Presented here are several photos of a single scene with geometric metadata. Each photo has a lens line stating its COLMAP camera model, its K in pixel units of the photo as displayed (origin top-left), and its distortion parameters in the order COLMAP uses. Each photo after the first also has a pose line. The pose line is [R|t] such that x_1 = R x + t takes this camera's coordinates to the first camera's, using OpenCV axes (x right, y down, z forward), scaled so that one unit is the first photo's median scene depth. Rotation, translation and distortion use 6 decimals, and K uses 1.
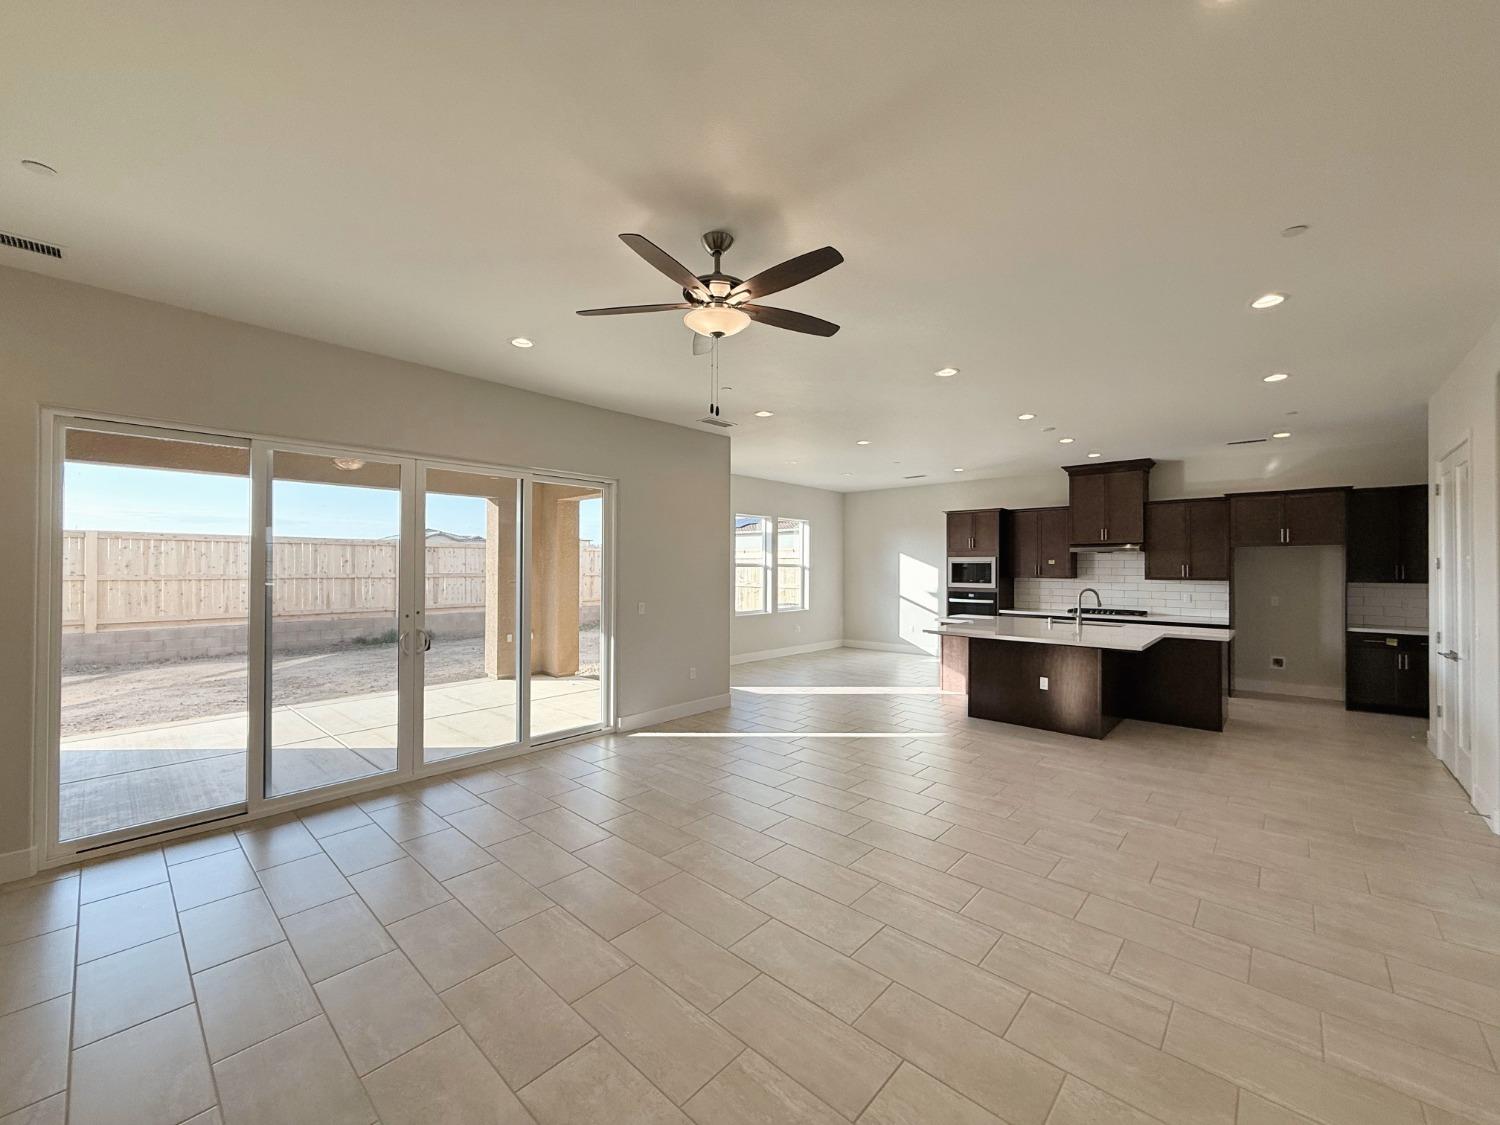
lens RADIAL K [[596.0, 0, 747.2], [0, 596.0, 564.3], [0, 0, 1]] dist [0.002029, -0.000002]
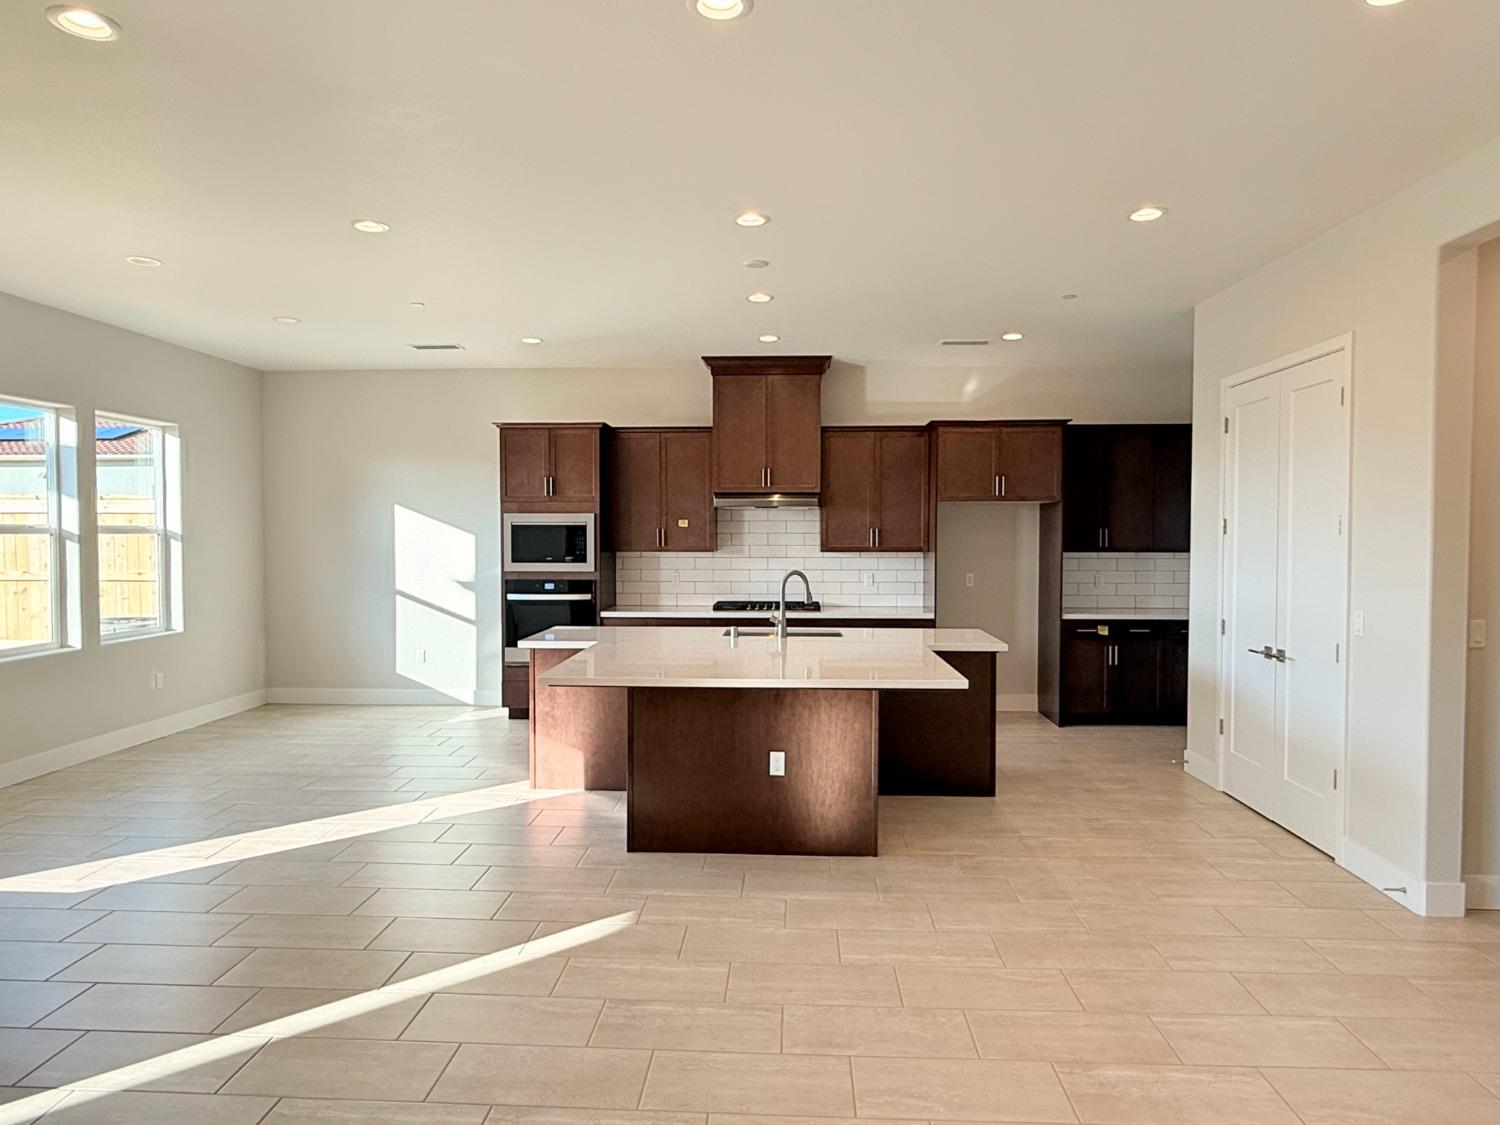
lens RADIAL K [[930.1, 0, 748.4], [0, 930.1, 562.9], [0, 0, 1]] dist [-0.002307, -0.001383]
pose [[0.770759, -0.023213, 0.636704, -0.010856], [-0.000630, 0.999308, 0.037195, 0.000889], [-0.637127, -0.029069, 0.770211, 0.267929]]
